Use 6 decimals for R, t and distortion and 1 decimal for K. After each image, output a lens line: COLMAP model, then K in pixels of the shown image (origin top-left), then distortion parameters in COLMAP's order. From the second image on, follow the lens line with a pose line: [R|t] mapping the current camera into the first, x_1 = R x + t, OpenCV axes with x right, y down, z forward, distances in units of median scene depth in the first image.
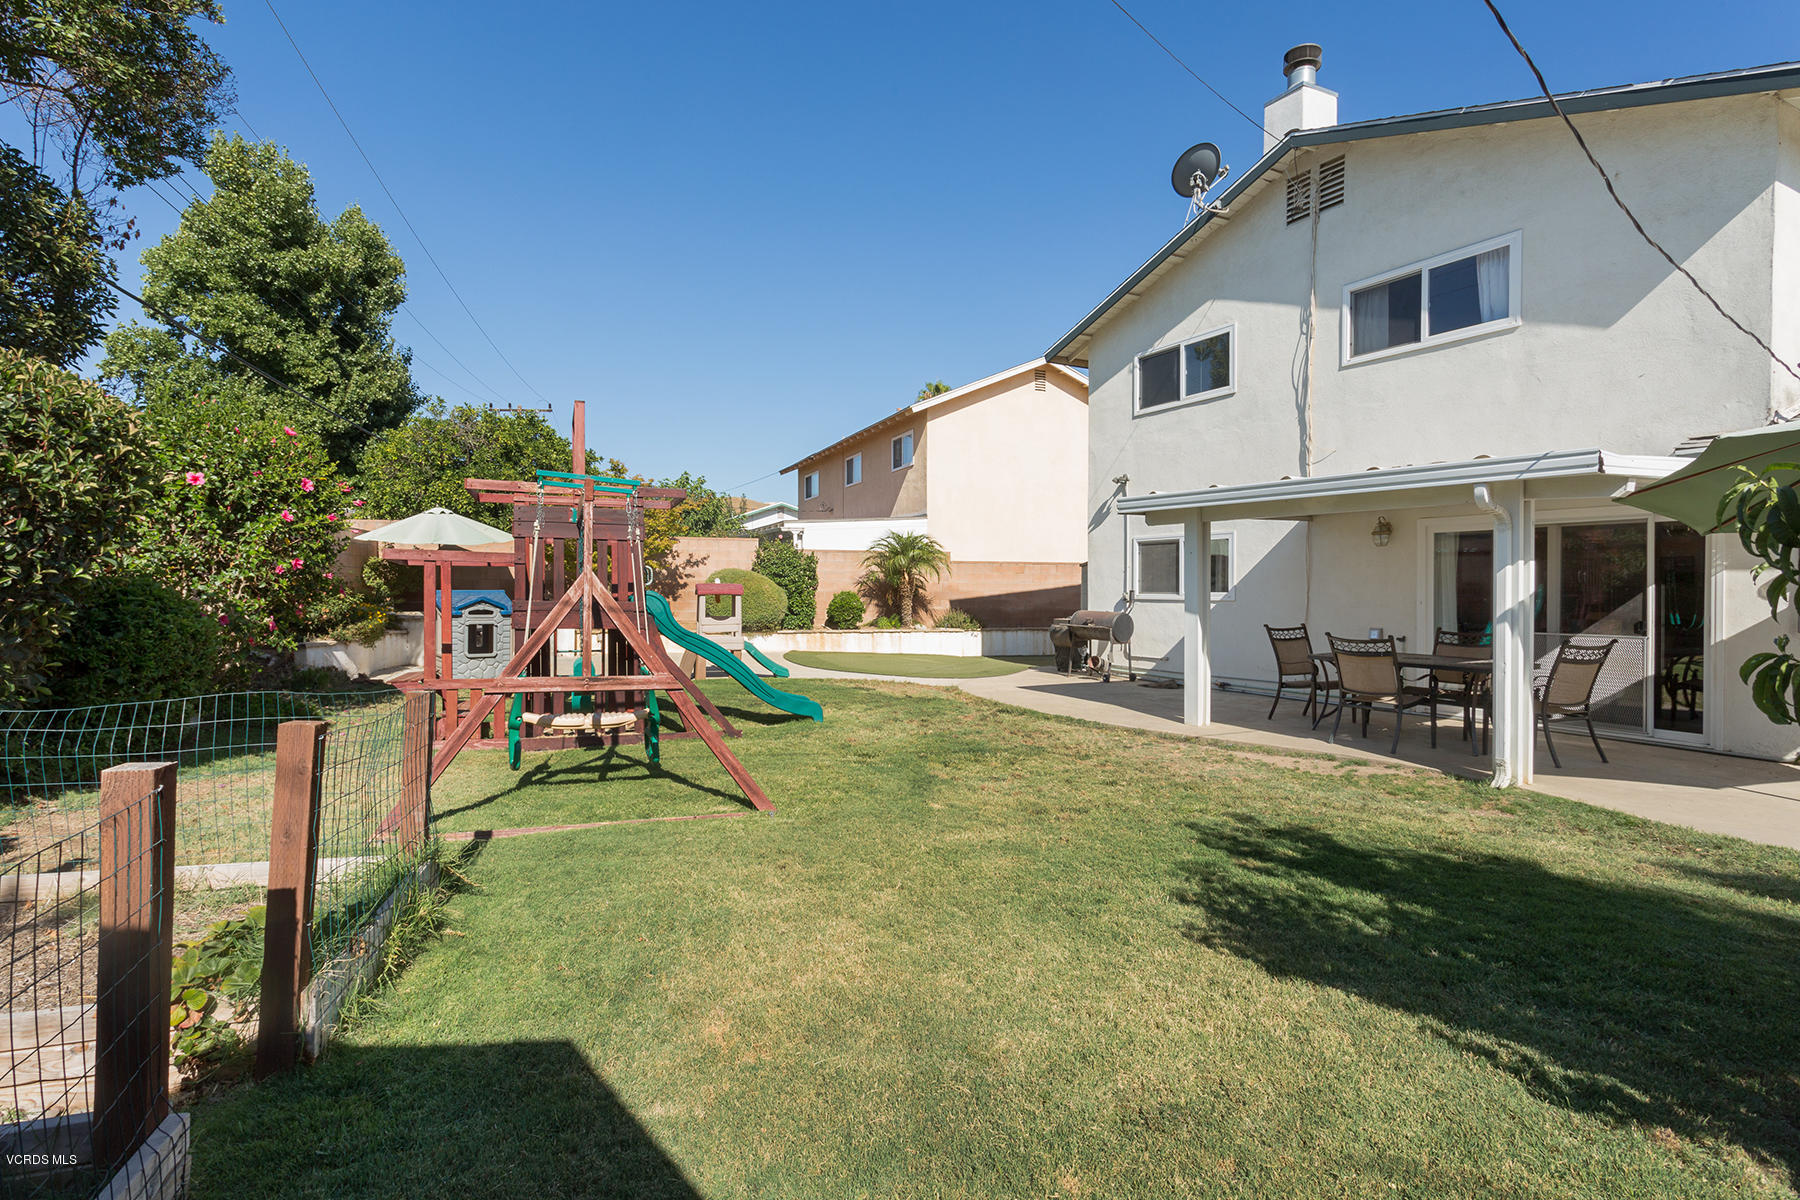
lens RADIAL K [[937.8, 0, 895.7], [0, 937.8, 613.0], [0, 0, 1]] dist [-0.000375, -0.000292]
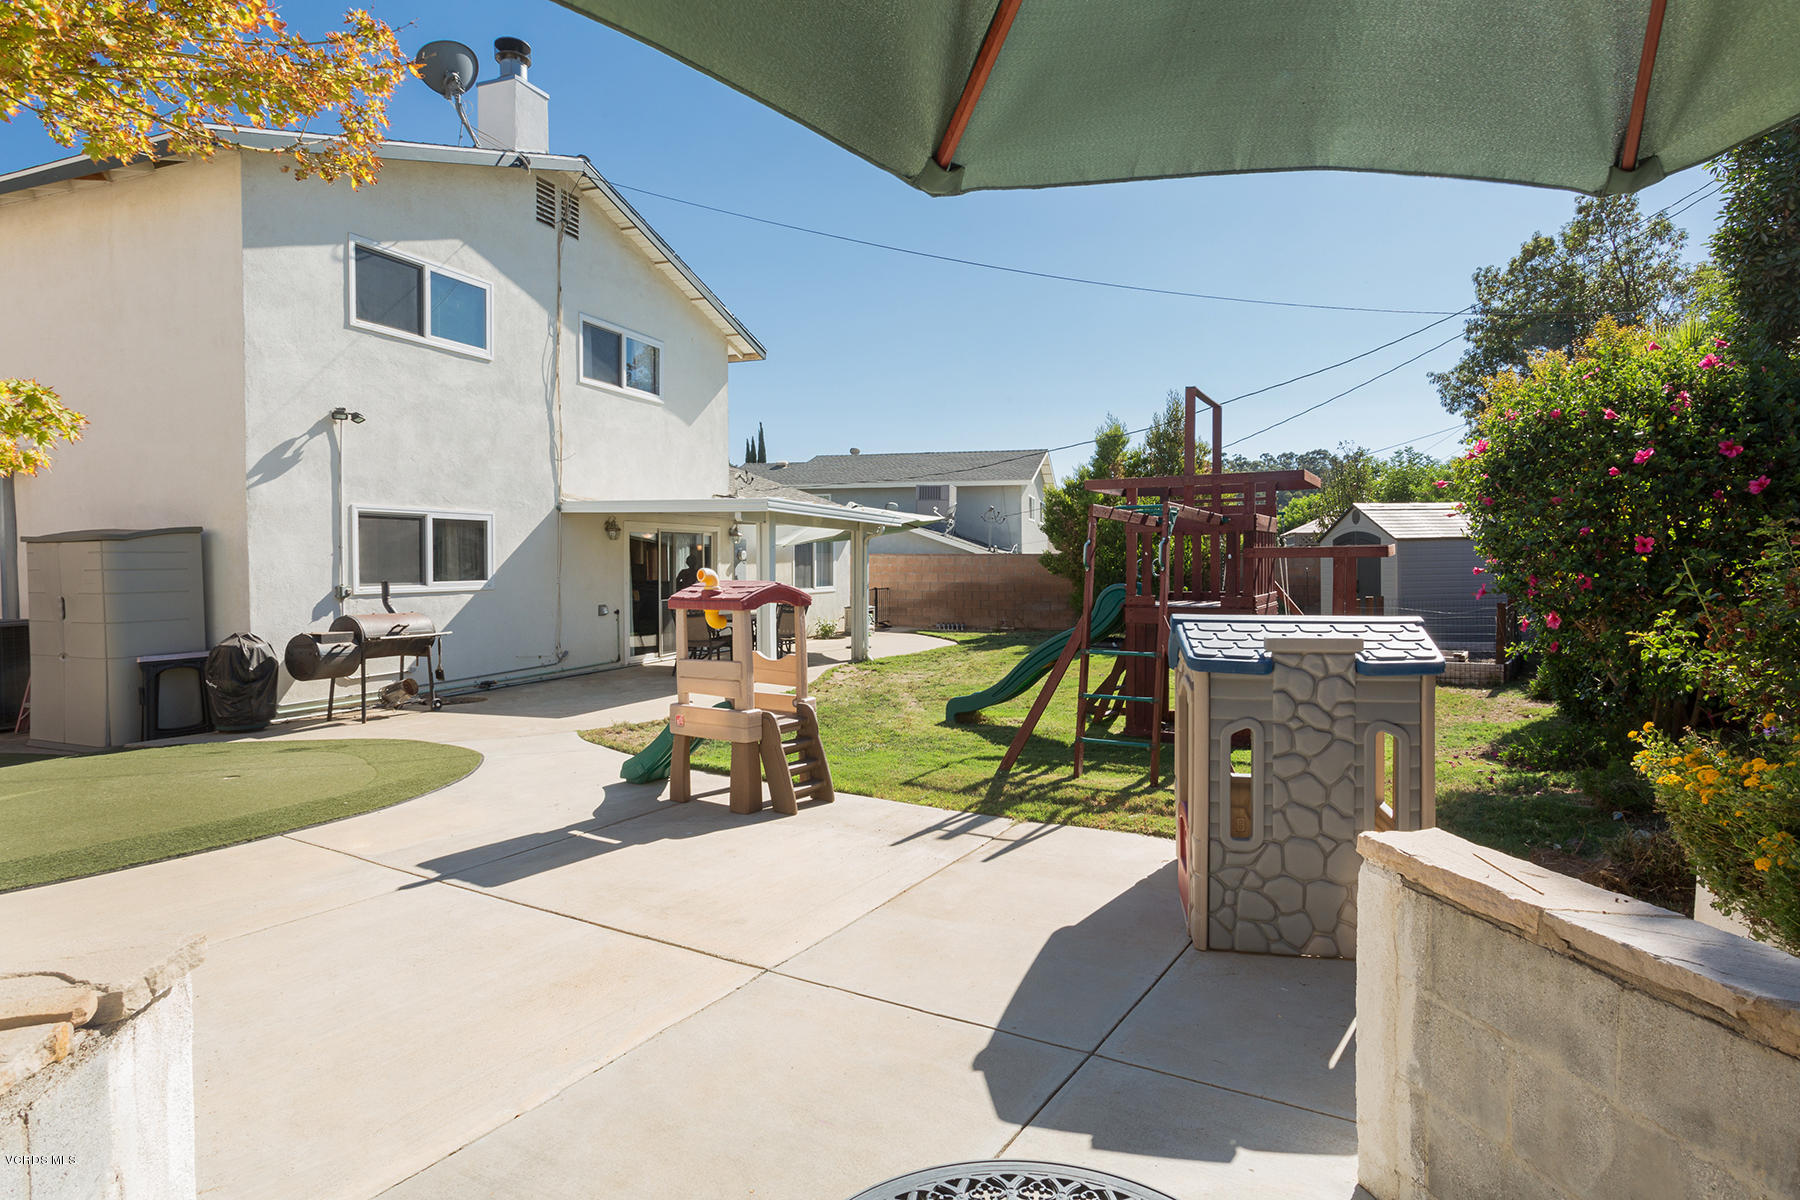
lens RADIAL K [[939.8, 0, 895.3], [0, 939.8, 602.6], [0, 0, 1]] dist [0.001088, 0.000119]
pose [[-0.609179, -0.036642, 0.792185, -0.599018], [0.010577, 0.998468, 0.054317, -0.045128], [-0.792962, 0.041468, -0.607858, 1.233106]]
